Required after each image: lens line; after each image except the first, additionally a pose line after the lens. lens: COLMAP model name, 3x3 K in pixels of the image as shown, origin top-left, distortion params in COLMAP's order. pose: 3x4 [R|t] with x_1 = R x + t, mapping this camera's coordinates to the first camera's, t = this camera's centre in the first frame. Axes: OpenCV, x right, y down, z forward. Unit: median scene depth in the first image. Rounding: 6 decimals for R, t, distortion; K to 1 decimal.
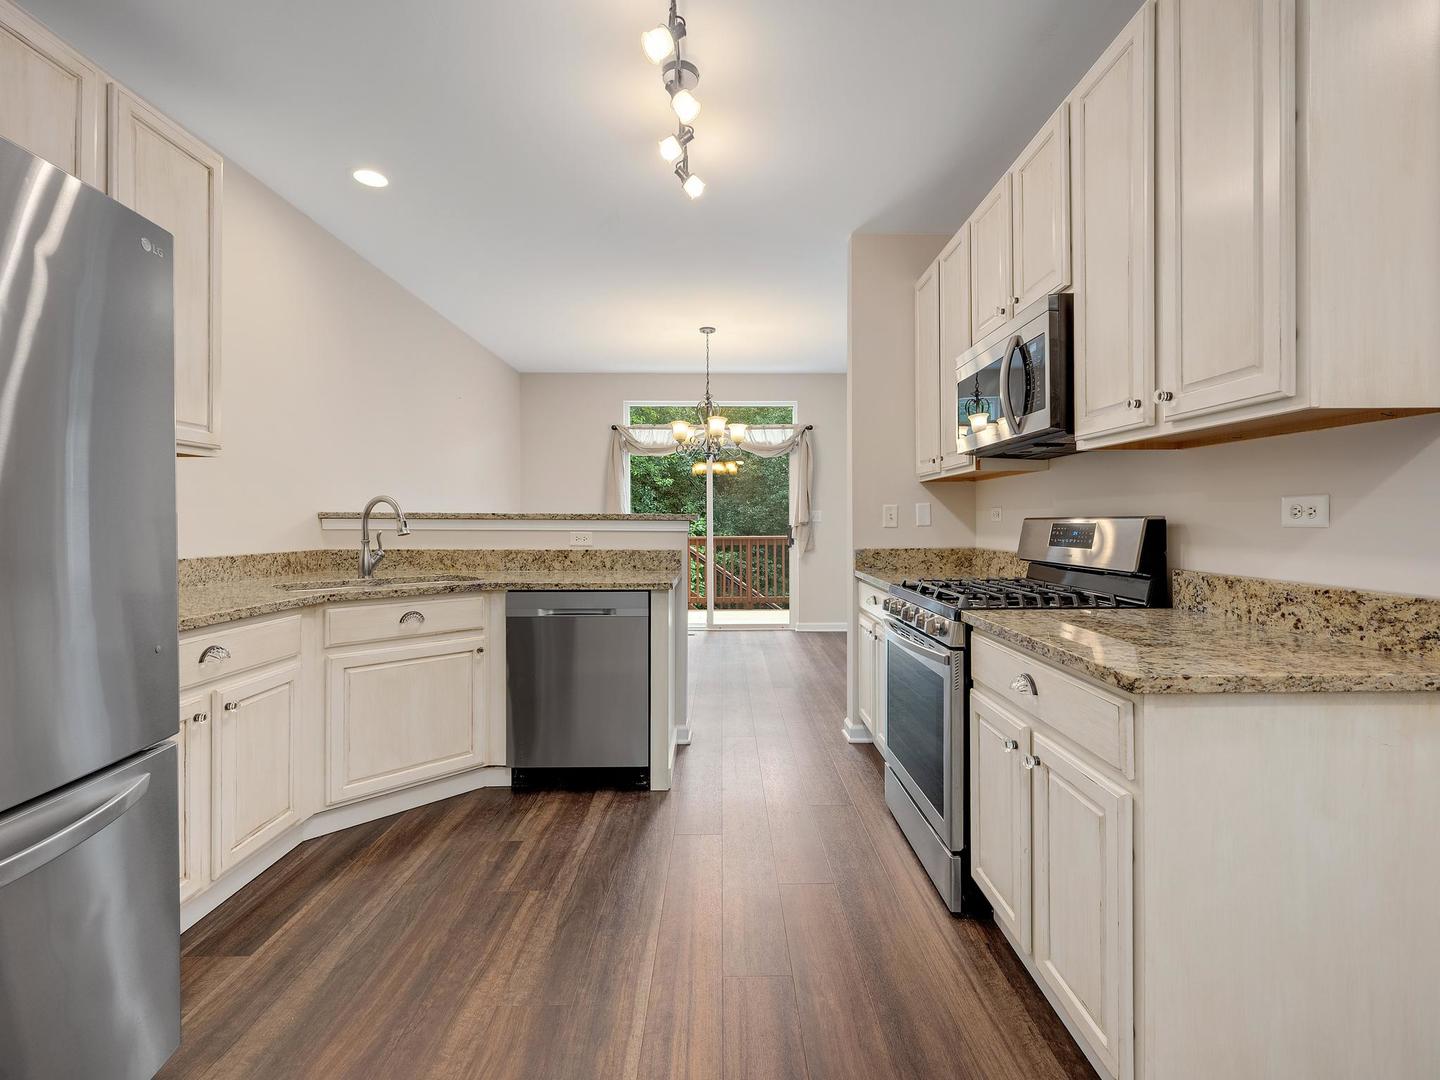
lens RADIAL K [[657.6, 0, 740.3], [0, 657.6, 514.5], [0, 0, 1]] dist [-0.000390, -0.000567]
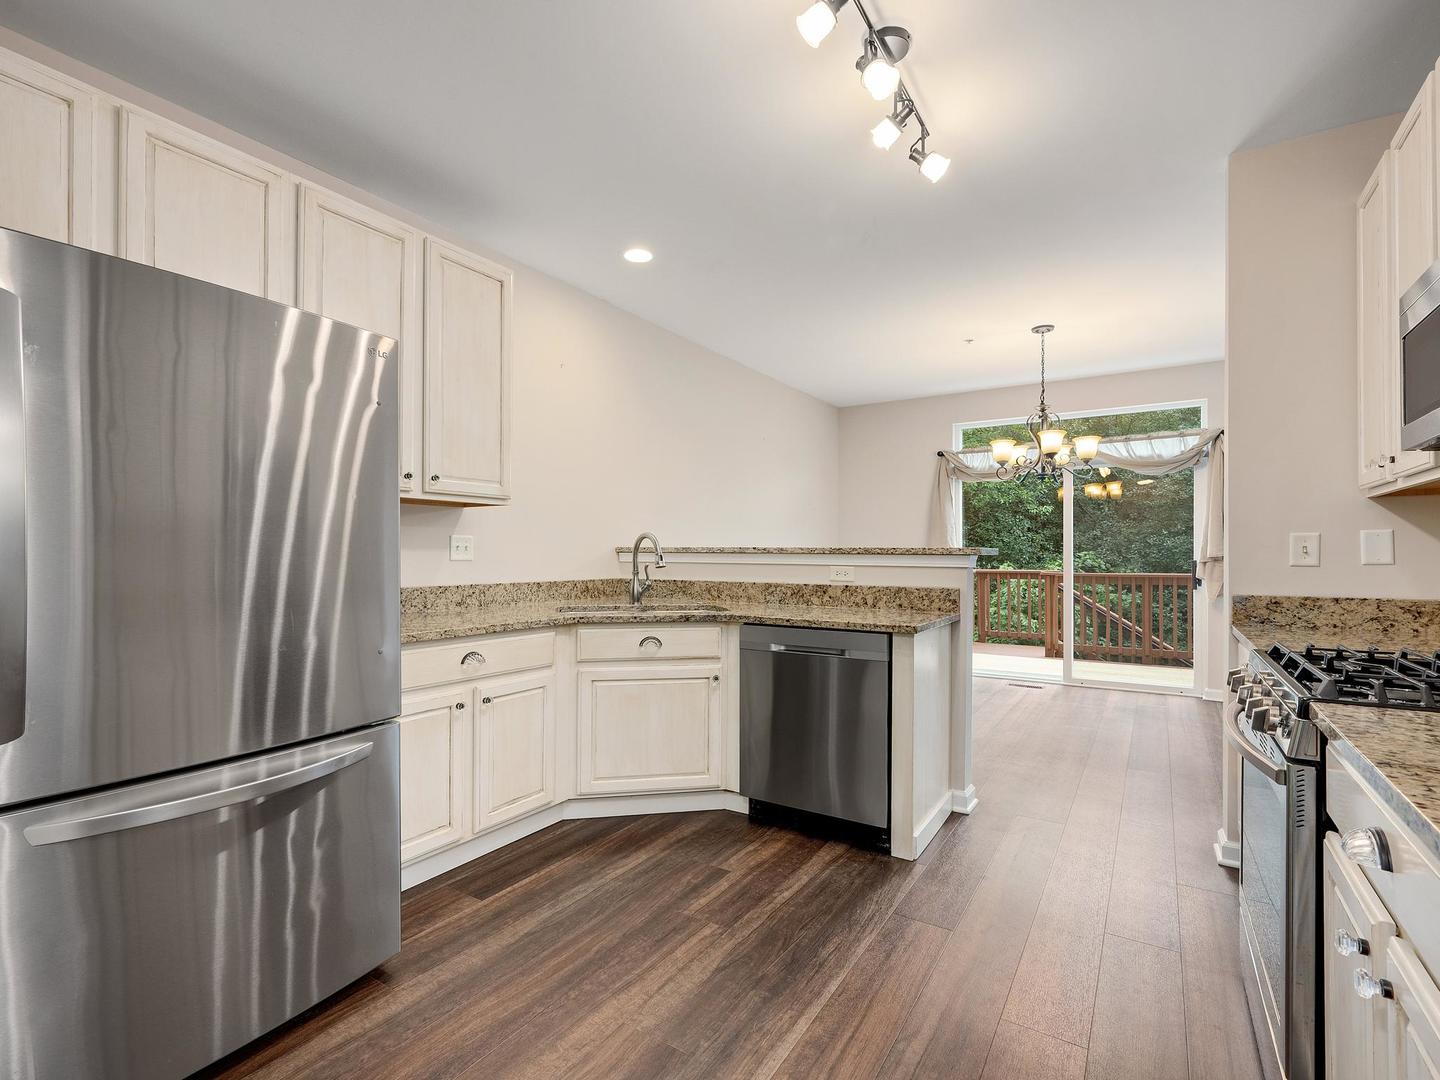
lens RADIAL K [[657.6, 0, 713.2], [0, 657.6, 548.5], [0, 0, 1]] dist [-0.000390, -0.000567]
pose [[0.811832, -0.002479, -0.583886, 0.213020], [0.003403, 0.999994, 0.000485, -0.001042], [0.583881, -0.002381, 0.811836, 0.145002]]
